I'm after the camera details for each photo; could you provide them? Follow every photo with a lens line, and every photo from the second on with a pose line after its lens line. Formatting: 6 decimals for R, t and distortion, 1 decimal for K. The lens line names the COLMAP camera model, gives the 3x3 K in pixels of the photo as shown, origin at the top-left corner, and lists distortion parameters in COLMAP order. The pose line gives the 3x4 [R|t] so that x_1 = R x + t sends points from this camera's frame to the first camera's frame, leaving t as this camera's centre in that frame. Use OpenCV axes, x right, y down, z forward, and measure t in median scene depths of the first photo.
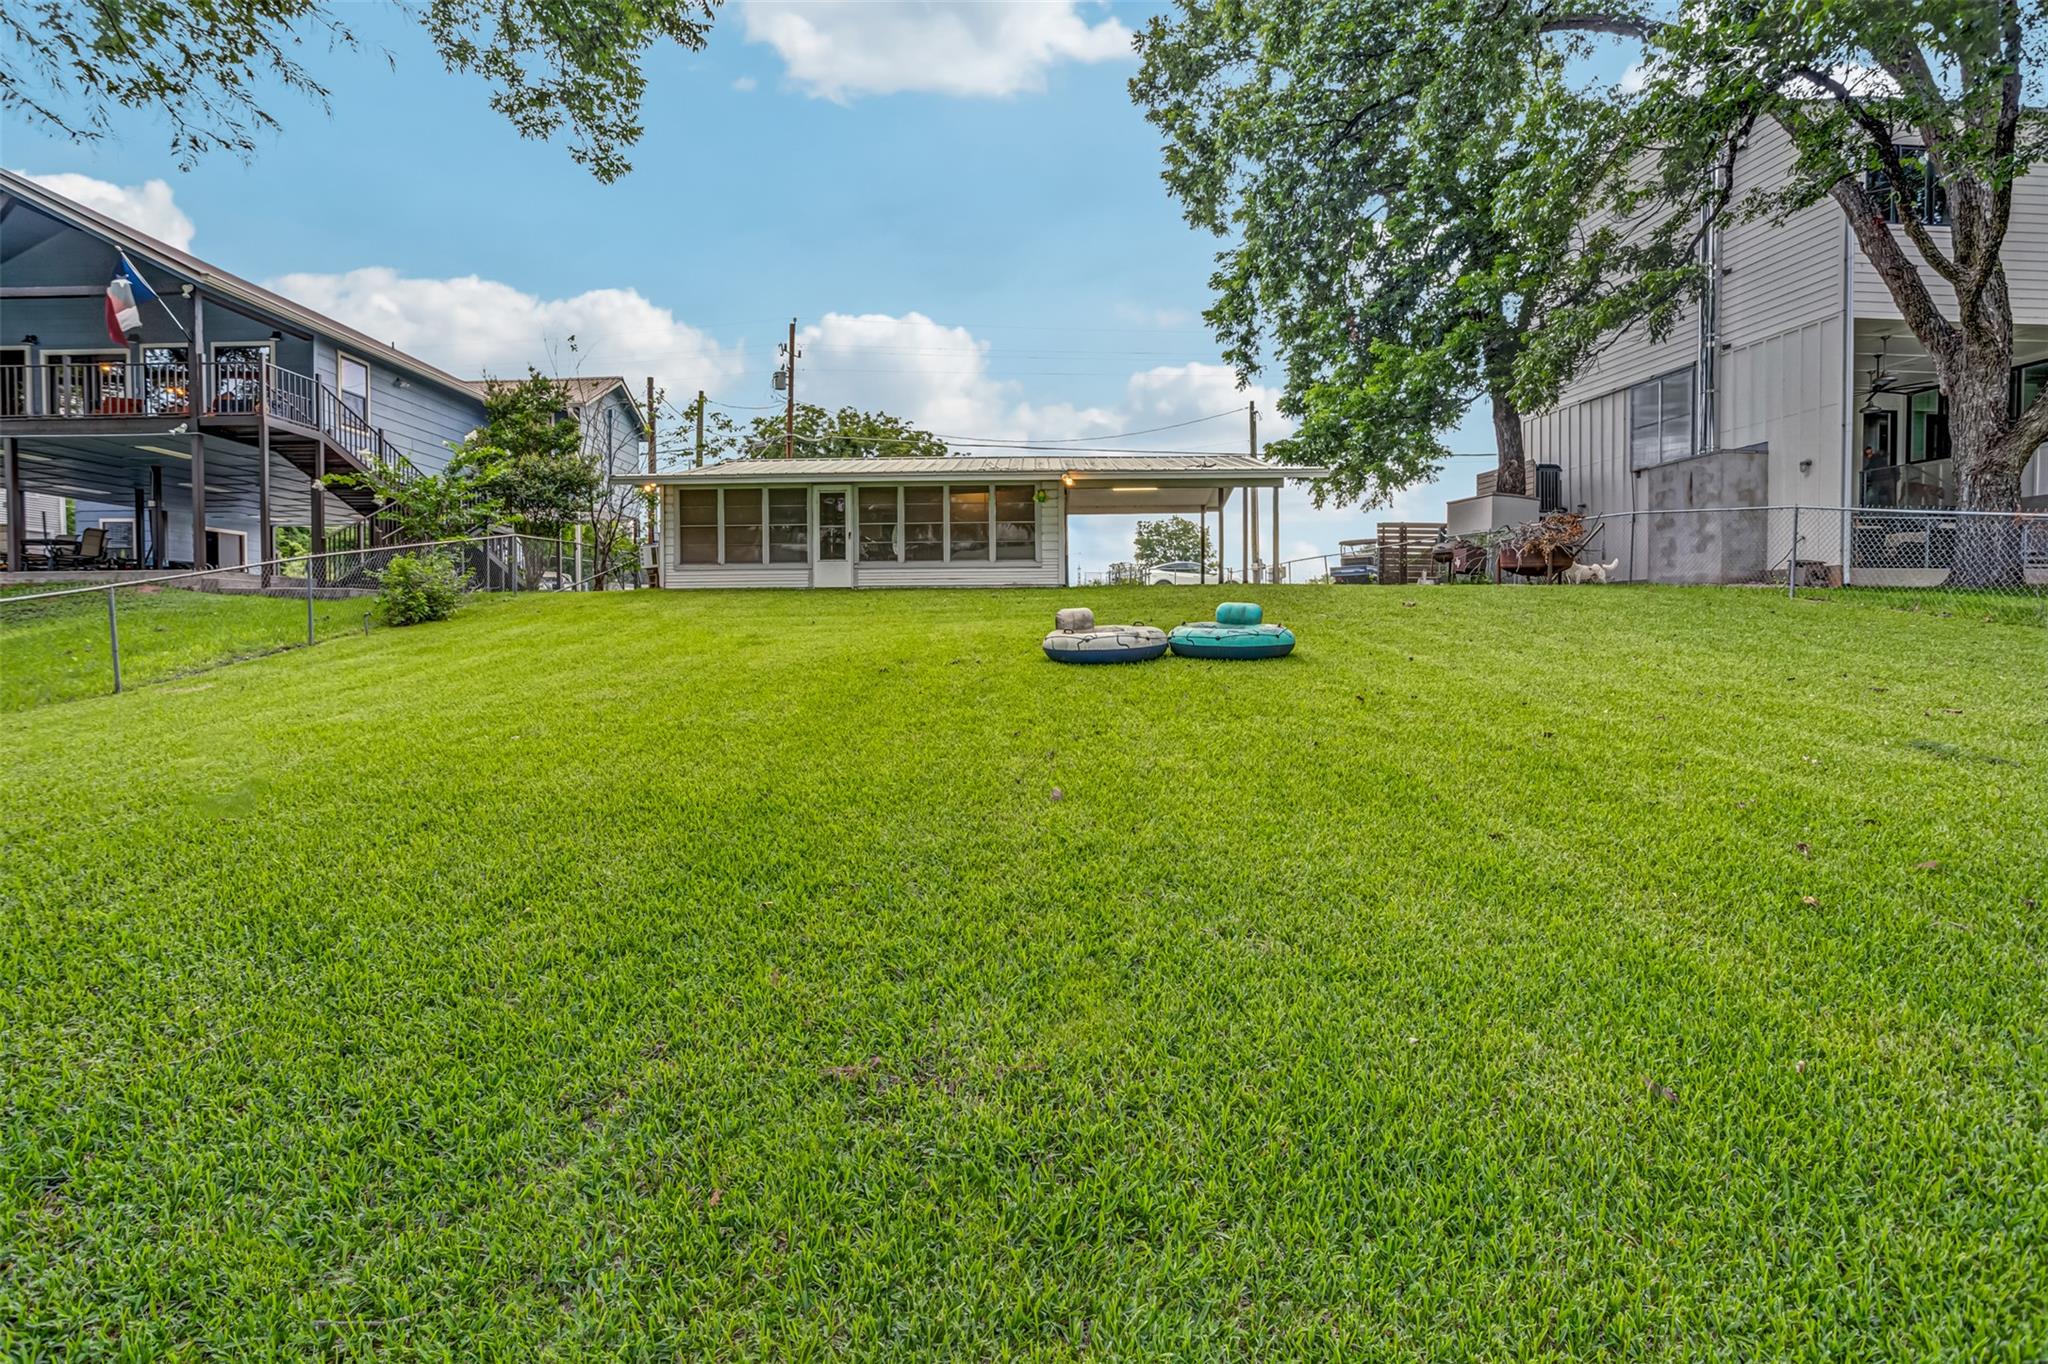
lens RADIAL K [[1078.3, 0, 1021.6], [0, 1078.3, 671.1], [0, 0, 1]] dist [-0.080669, 0.031930]
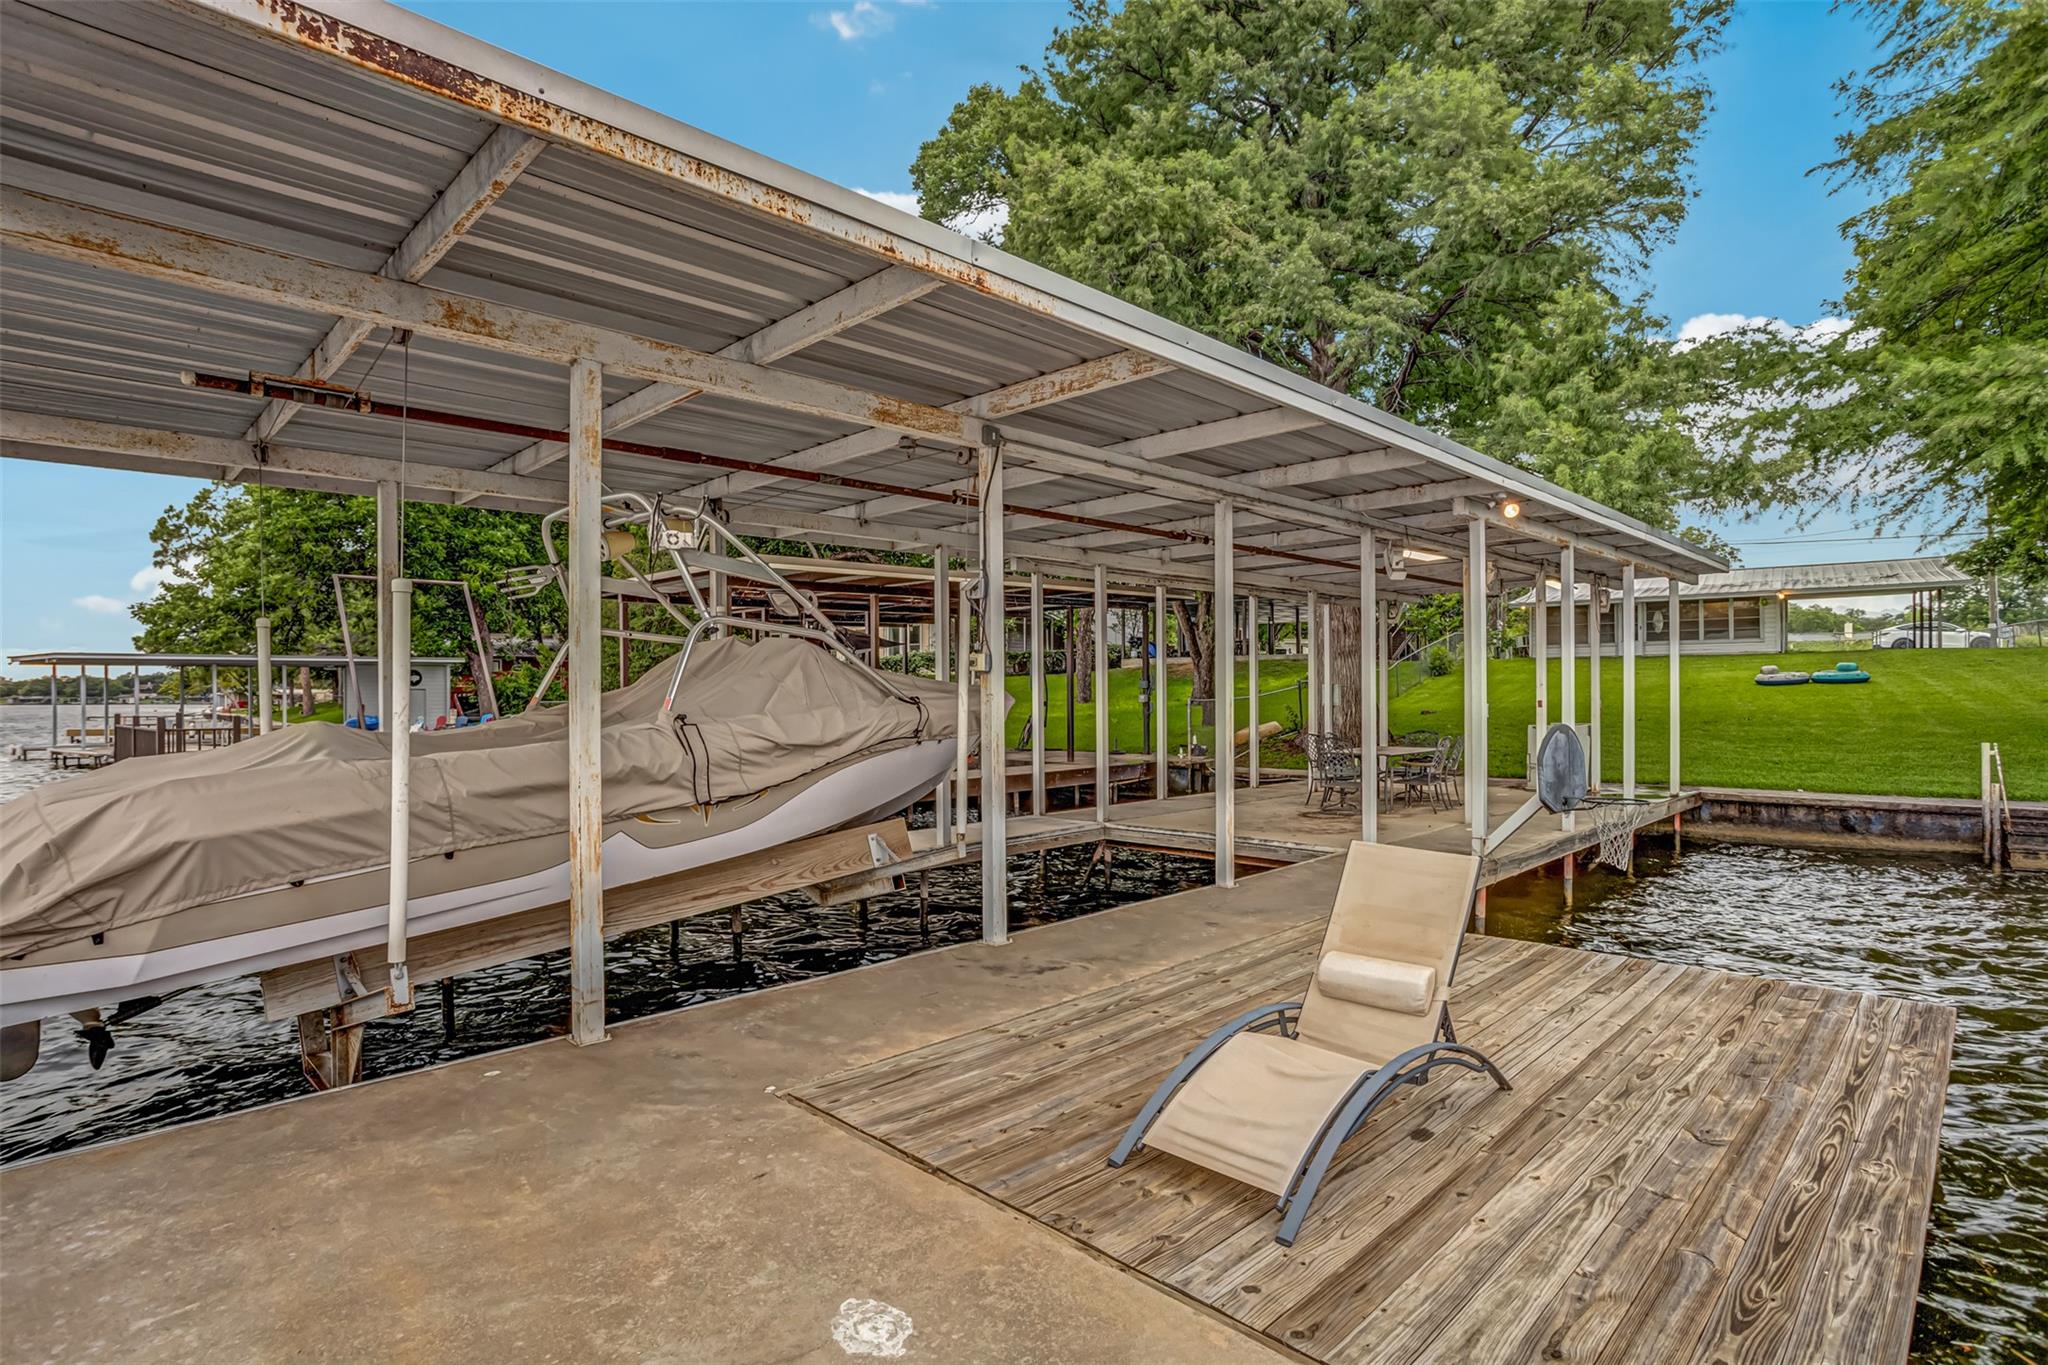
lens RADIAL K [[1035.2, 0, 1012.2], [0, 1035.2, 654.5], [0, 0, 1]] dist [-0.048135, 0.028144]
pose [[0.799677, -0.021764, -0.600036, 0.030908], [-0.020913, 0.997727, -0.064061, 0.057917], [0.600066, 0.063777, 0.797404, -1.082623]]
